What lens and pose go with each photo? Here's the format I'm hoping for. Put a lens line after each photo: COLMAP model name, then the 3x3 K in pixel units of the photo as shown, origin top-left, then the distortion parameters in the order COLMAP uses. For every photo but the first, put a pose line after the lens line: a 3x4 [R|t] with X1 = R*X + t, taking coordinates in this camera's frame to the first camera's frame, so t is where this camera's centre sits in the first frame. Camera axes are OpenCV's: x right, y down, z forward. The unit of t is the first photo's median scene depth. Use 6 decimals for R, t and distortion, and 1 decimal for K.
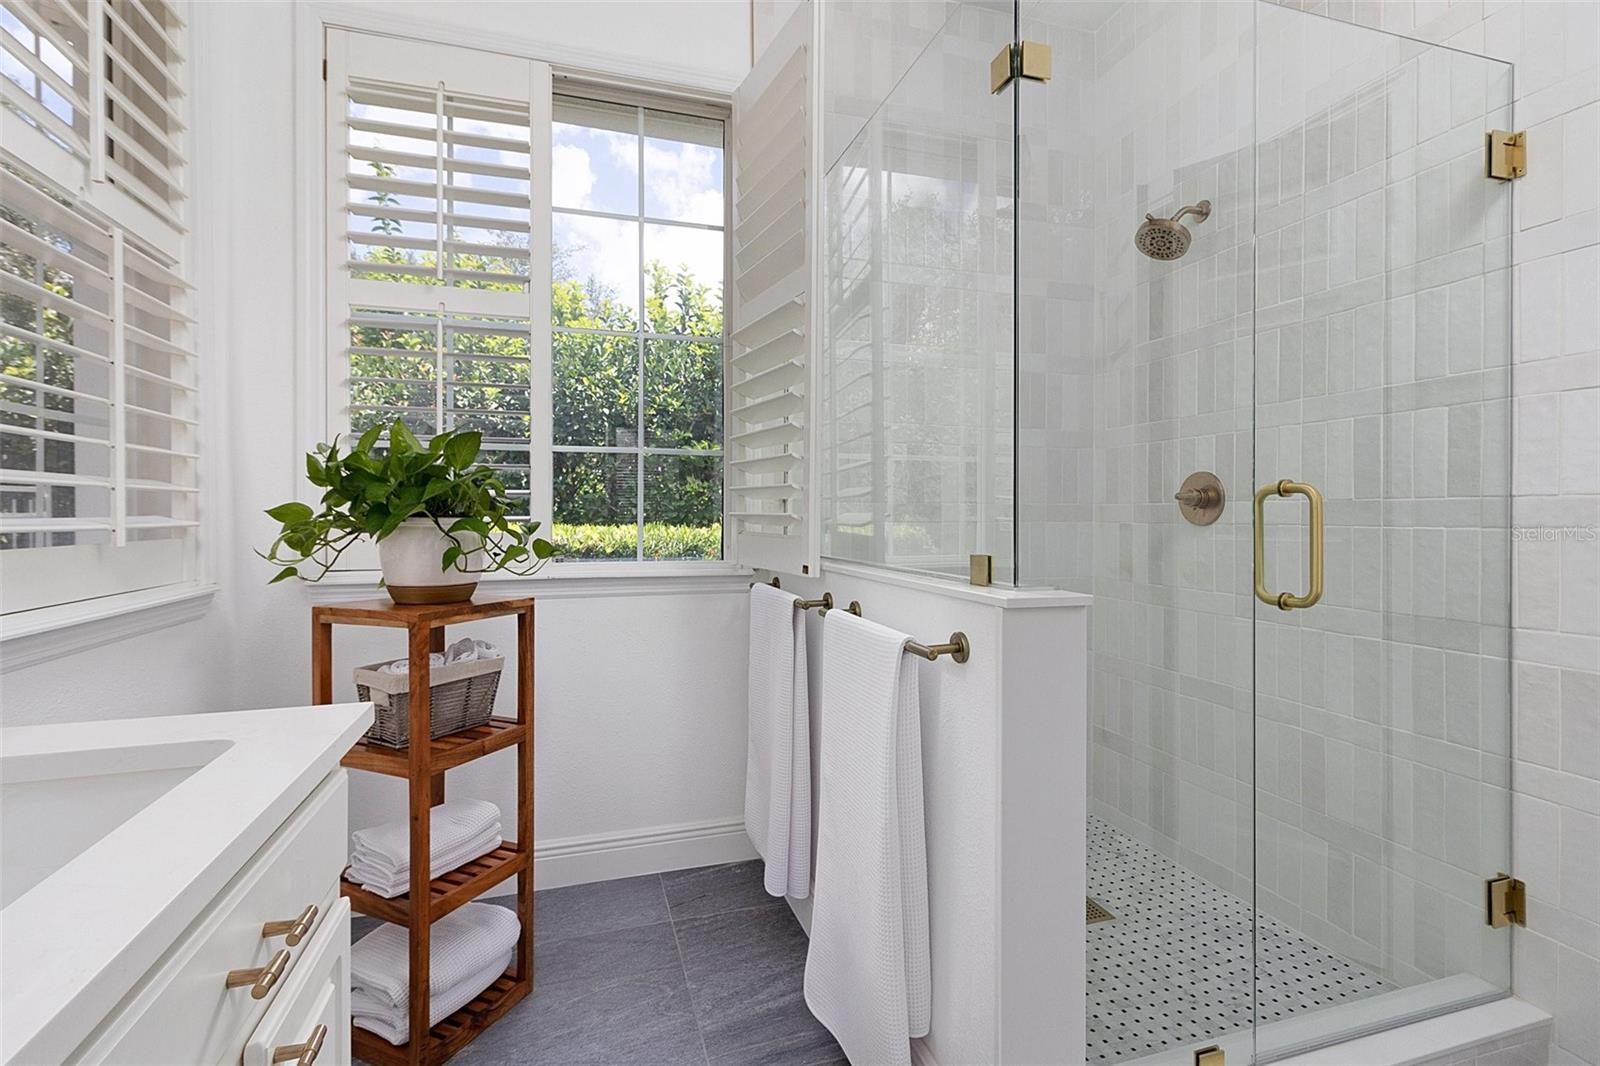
lens RADIAL K [[759.0, 0, 800.8], [0, 759.0, 518.0], [0, 0, 1]] dist [0.000131, 0.001232]
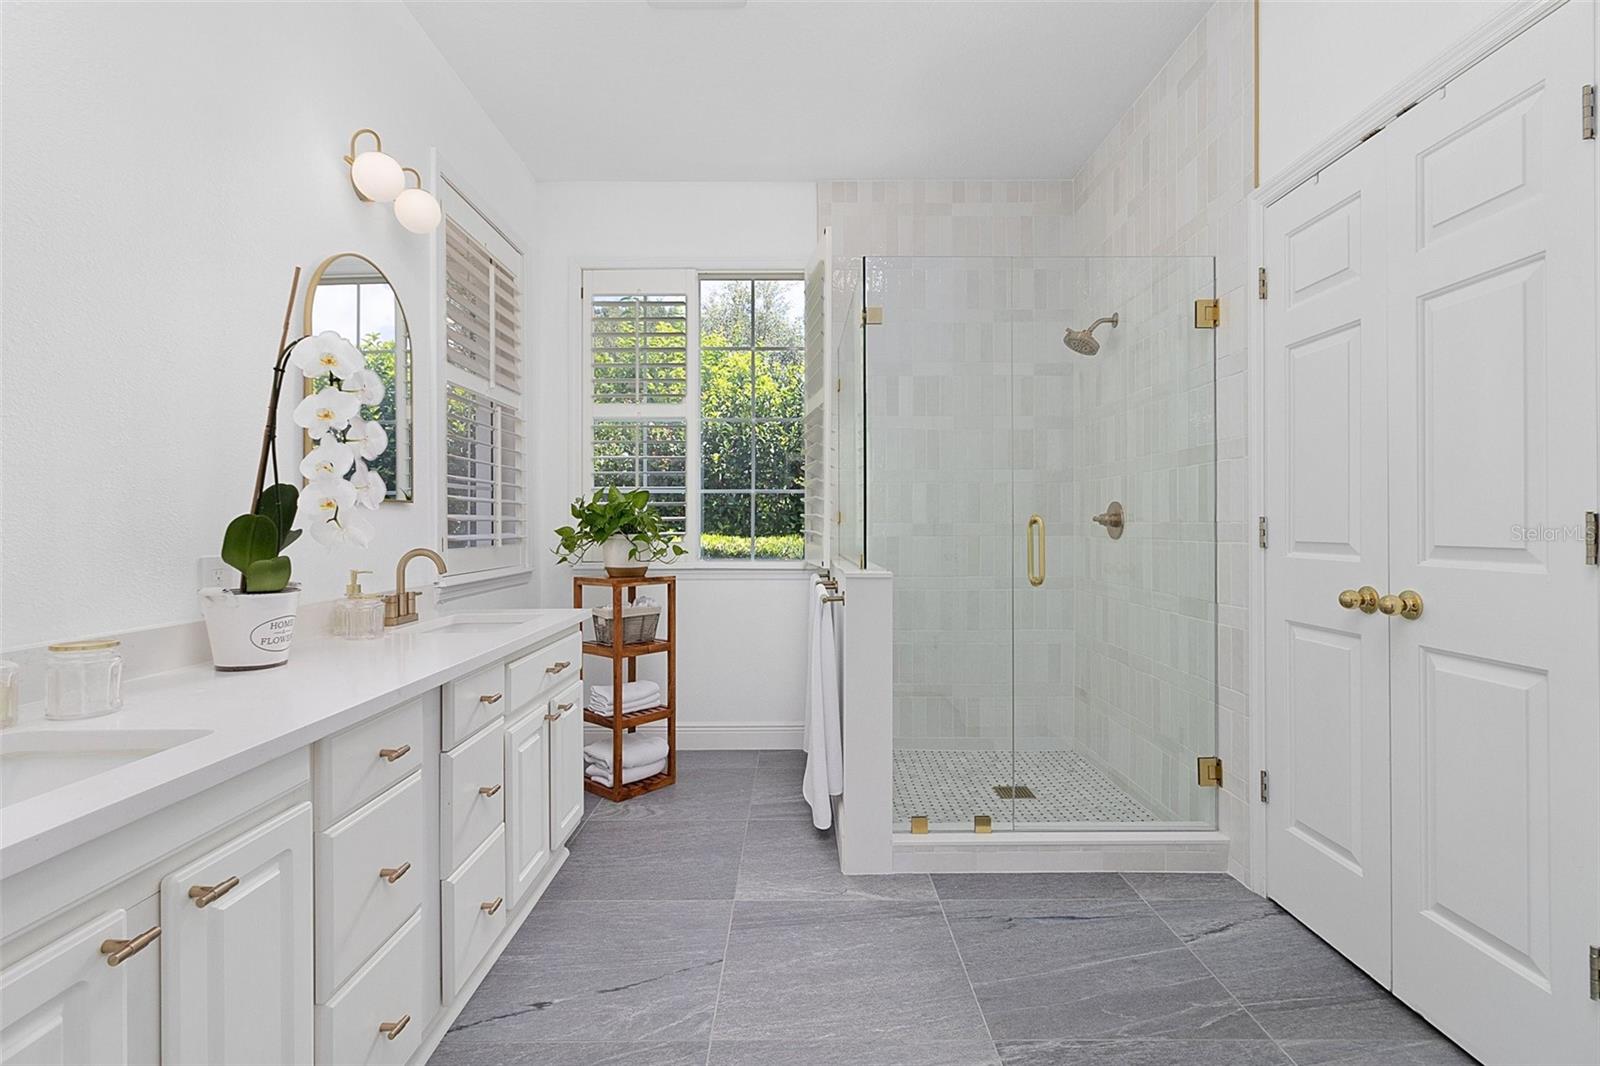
lens RADIAL K [[759.0, 0, 795.4], [0, 759.0, 520.5], [0, 0, 1]] dist [0.000131, 0.001232]
pose [[0.954638, -0.003674, -0.297747, 0.532994], [0.000858, 0.999954, -0.009590, -0.016474], [0.297769, 0.008900, 0.954597, -0.772233]]
